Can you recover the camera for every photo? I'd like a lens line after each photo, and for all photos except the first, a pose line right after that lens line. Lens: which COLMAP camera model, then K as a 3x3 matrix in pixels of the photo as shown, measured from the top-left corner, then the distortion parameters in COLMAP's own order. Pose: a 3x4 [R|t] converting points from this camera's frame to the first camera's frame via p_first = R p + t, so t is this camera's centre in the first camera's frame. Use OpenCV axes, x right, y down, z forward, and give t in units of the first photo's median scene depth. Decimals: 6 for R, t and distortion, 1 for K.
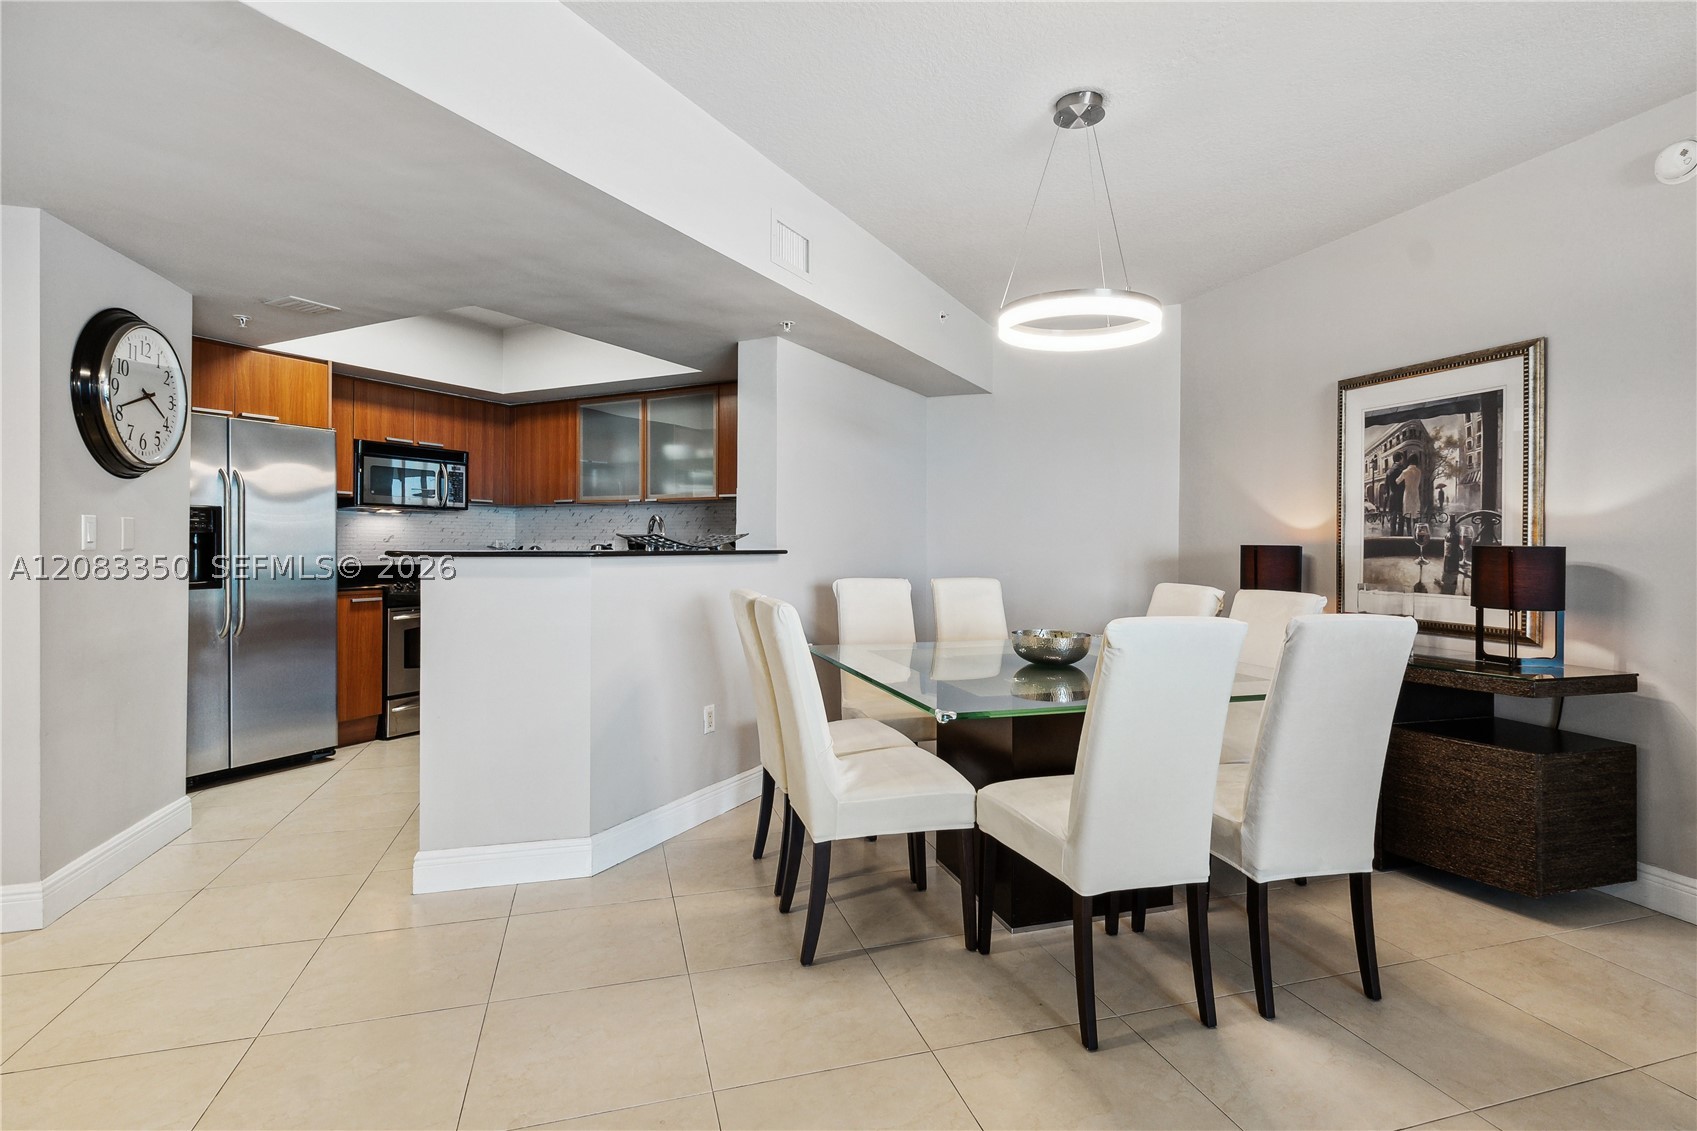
lens RADIAL K [[819.6, 0, 843.2], [0, 819.6, 558.2], [0, 0, 1]] dist [0.017990, -0.002625]
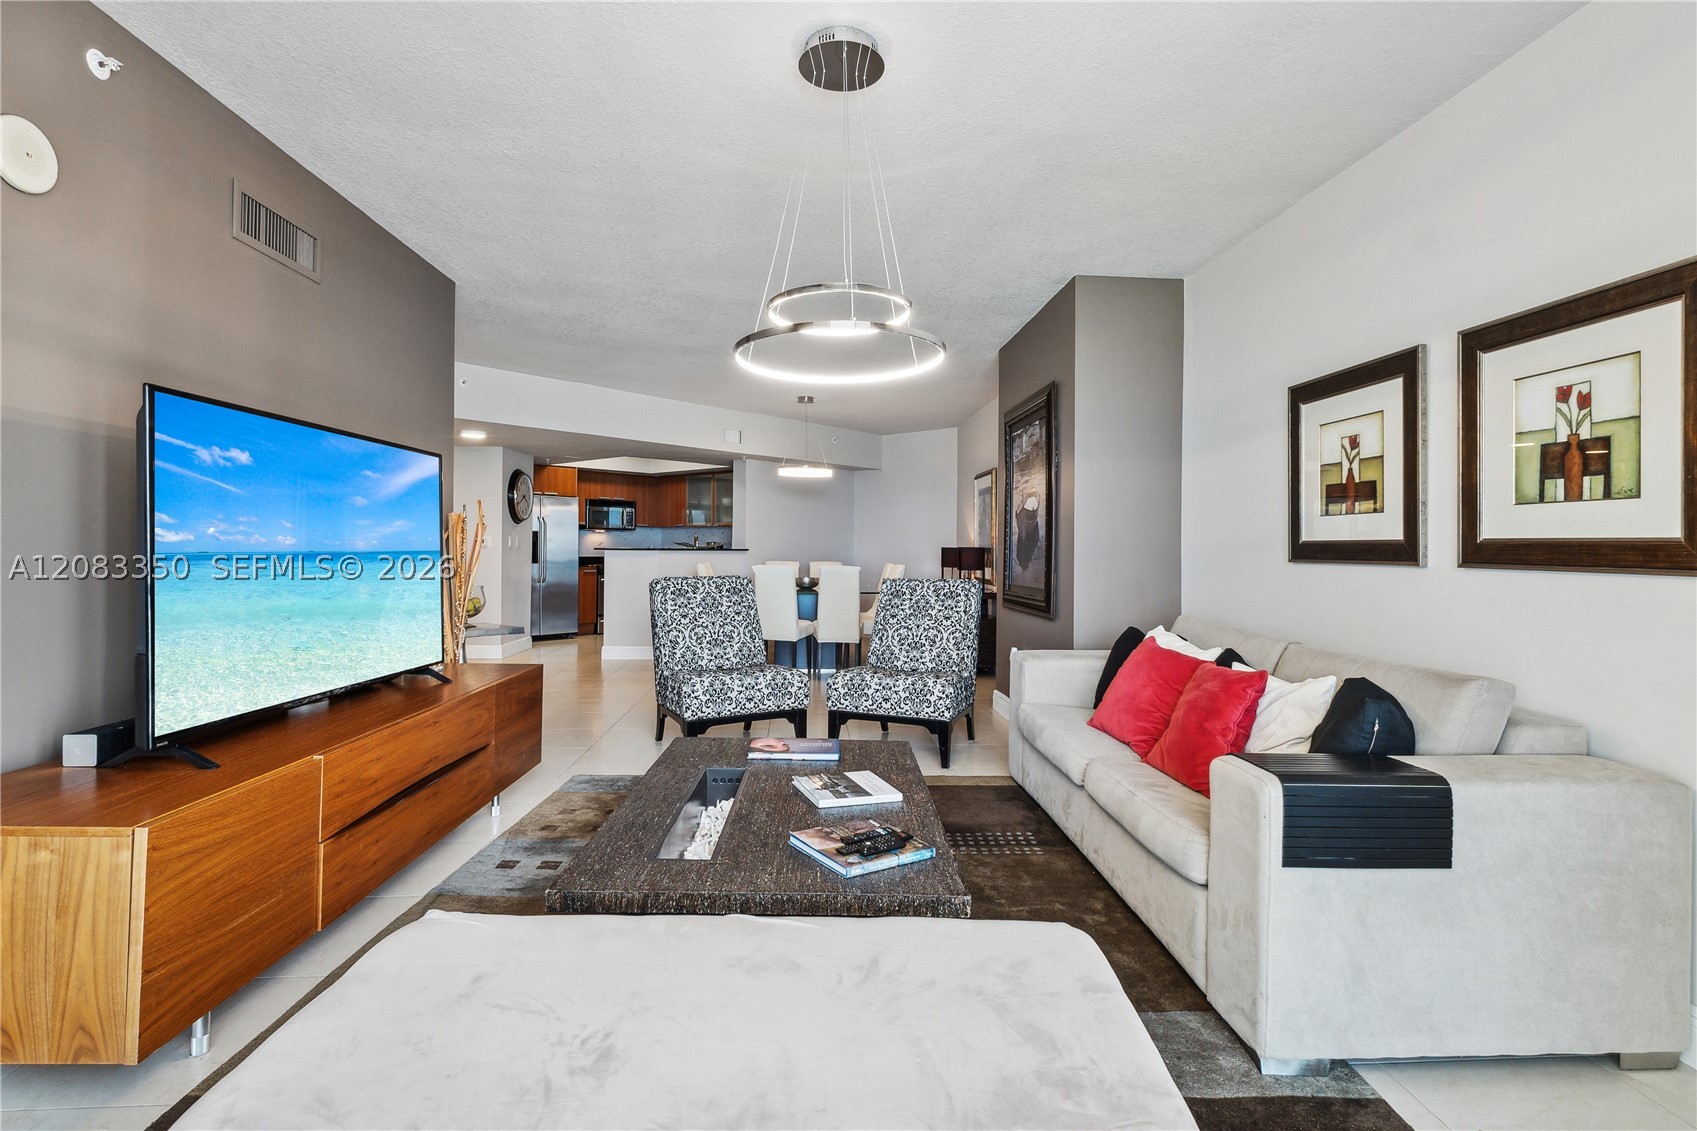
lens RADIAL K [[819.6, 0, 840.9], [0, 819.6, 550.6], [0, 0, 1]] dist [0.017990, -0.002625]
pose [[0.969819, 0.000717, -0.243824, 1.120525], [-0.004670, 0.999867, -0.015634, 0.048047], [0.243780, 0.016301, 0.969693, -1.786266]]
